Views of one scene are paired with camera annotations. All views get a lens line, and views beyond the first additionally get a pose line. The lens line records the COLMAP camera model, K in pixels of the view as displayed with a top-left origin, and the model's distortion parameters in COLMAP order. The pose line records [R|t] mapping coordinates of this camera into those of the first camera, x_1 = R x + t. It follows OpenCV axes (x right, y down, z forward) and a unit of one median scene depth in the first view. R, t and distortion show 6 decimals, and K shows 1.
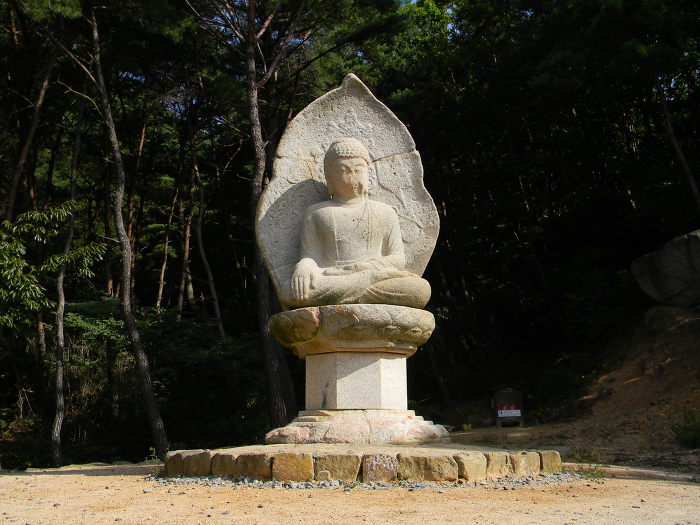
lens RADIAL K [[752.0, 0, 350.0], [0, 752.0, 262.5], [0, 0, 1]] dist [-0.002708, -0.009407]
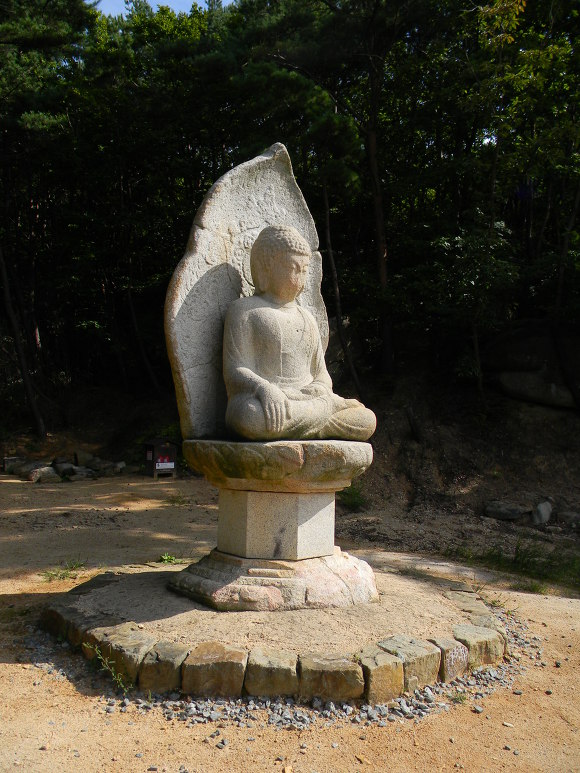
lens RADIAL K [[621.4, 0, 290.0], [0, 621.4, 386.5], [0, 0, 1]] dist [-0.001860, -0.002838]
pose [[0.783137, 0.075691, 0.617226, -0.435178], [-0.171057, 0.980495, 0.096798, -0.060642], [-0.597860, -0.181386, 0.780809, 0.444779]]
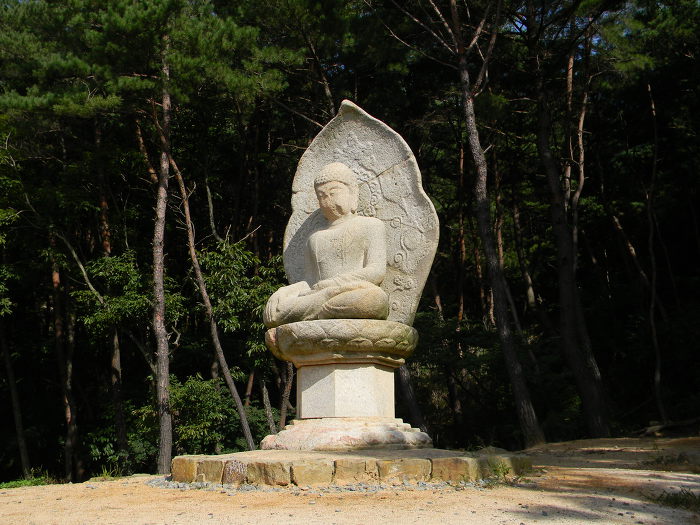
lens RADIAL K [[752.0, 0, 350.0], [0, 752.0, 262.5], [0, 0, 1]] dist [-0.002708, -0.009407]
pose [[0.800182, -0.143245, -0.582400, 0.650246], [0.142913, 0.988628, -0.046805, 0.028543], [0.582481, -0.045780, 0.811554, 0.145101]]
